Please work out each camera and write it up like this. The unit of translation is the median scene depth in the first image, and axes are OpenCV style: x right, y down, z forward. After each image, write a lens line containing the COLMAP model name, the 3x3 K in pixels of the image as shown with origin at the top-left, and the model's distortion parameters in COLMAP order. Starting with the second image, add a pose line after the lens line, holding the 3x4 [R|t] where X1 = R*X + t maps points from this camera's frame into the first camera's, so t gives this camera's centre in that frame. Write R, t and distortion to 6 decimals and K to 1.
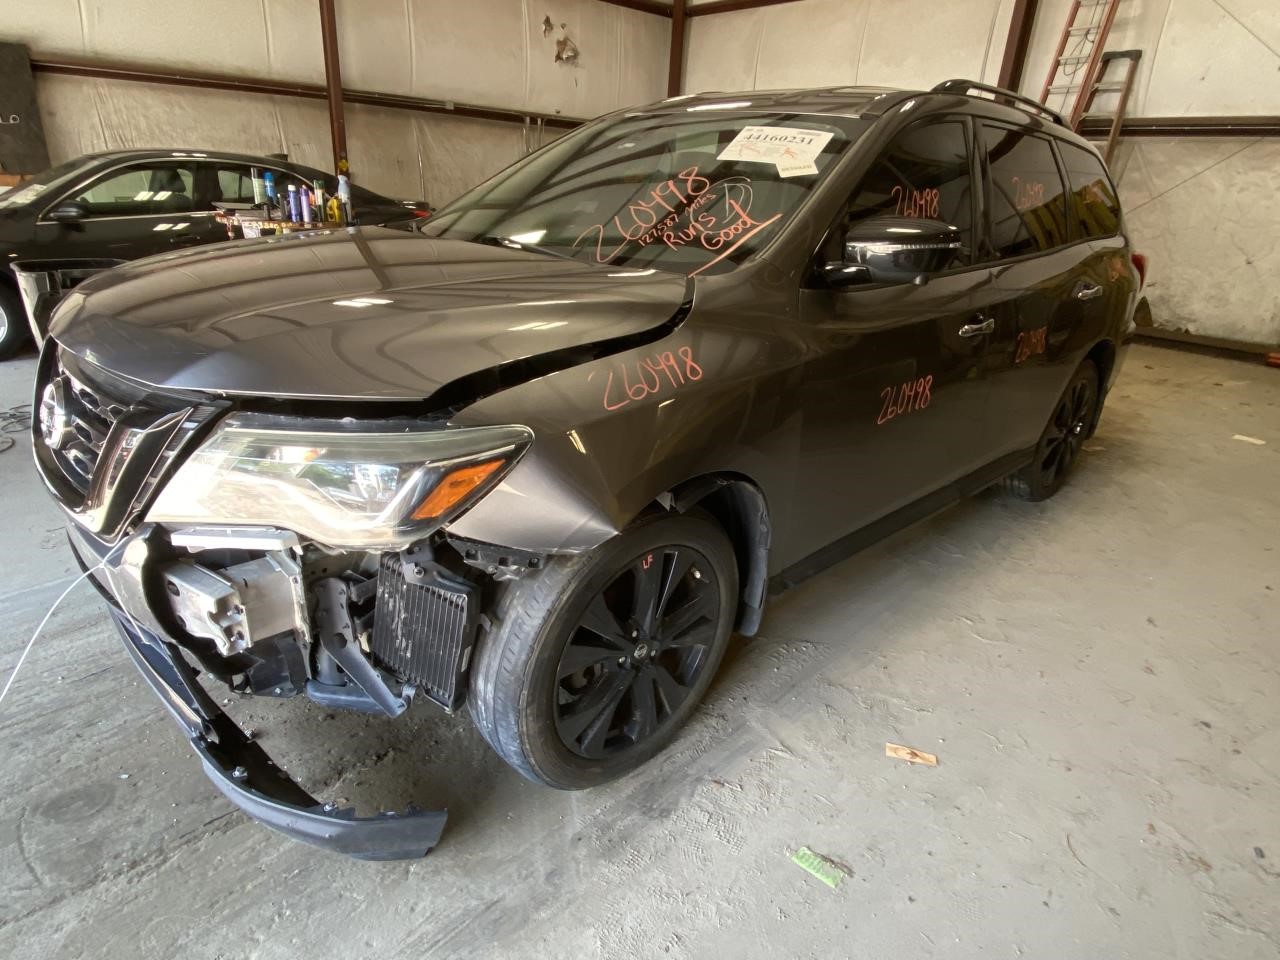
lens RADIAL K [[775.7, 0, 638.5], [0, 775.7, 472.6], [0, 0, 1]] dist [0.009117, -0.001935]
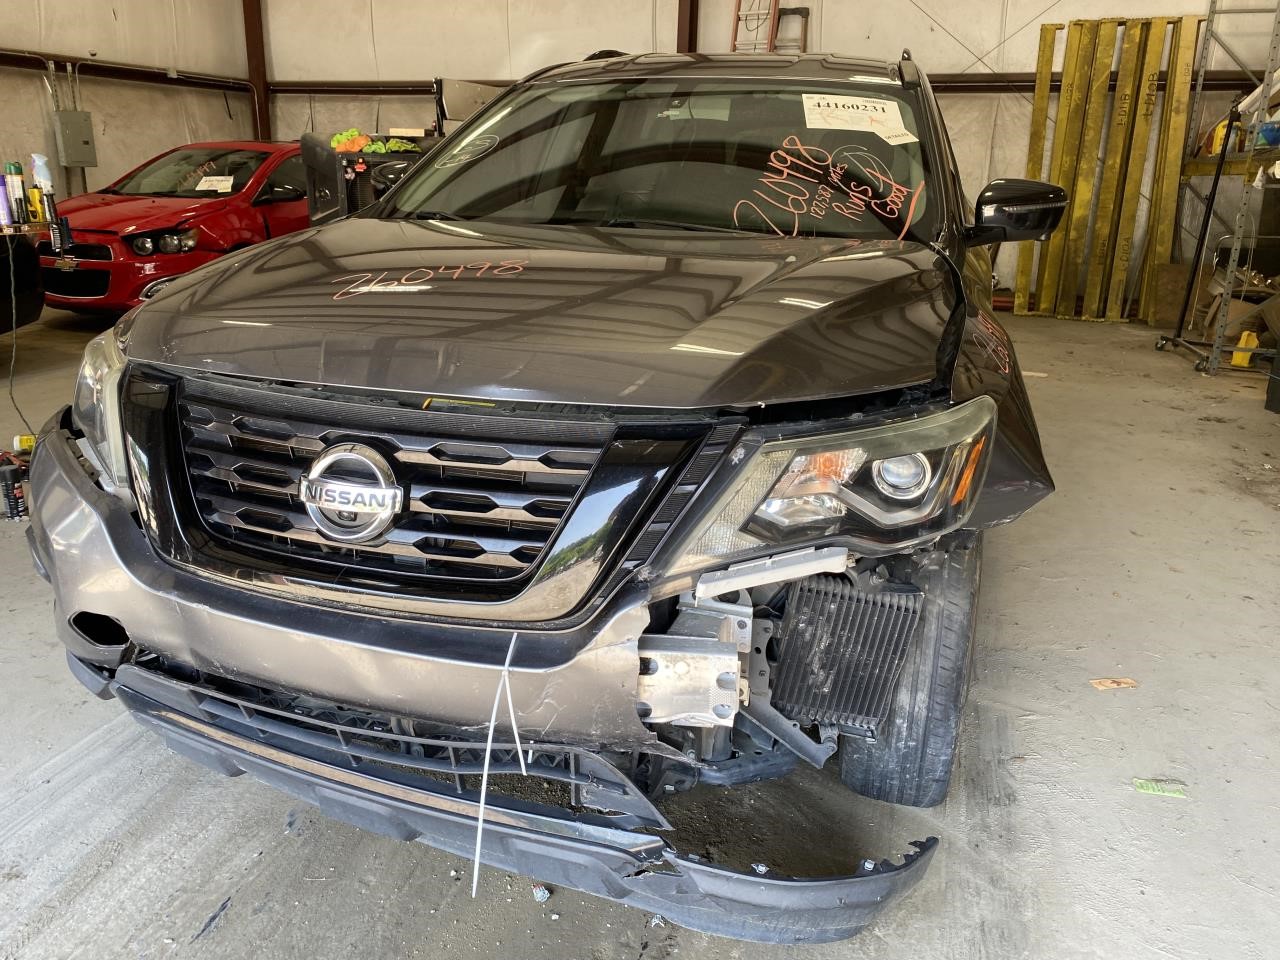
lens RADIAL K [[992.3, 0, 638.8], [0, 992.3, 487.4], [0, 0, 1]] dist [0.001362, -0.013117]
pose [[0.876392, -0.171998, 0.449838, -0.910274], [0.185218, 0.982585, 0.014848, -0.033566], [-0.444558, 0.070306, 0.892987, 0.110056]]
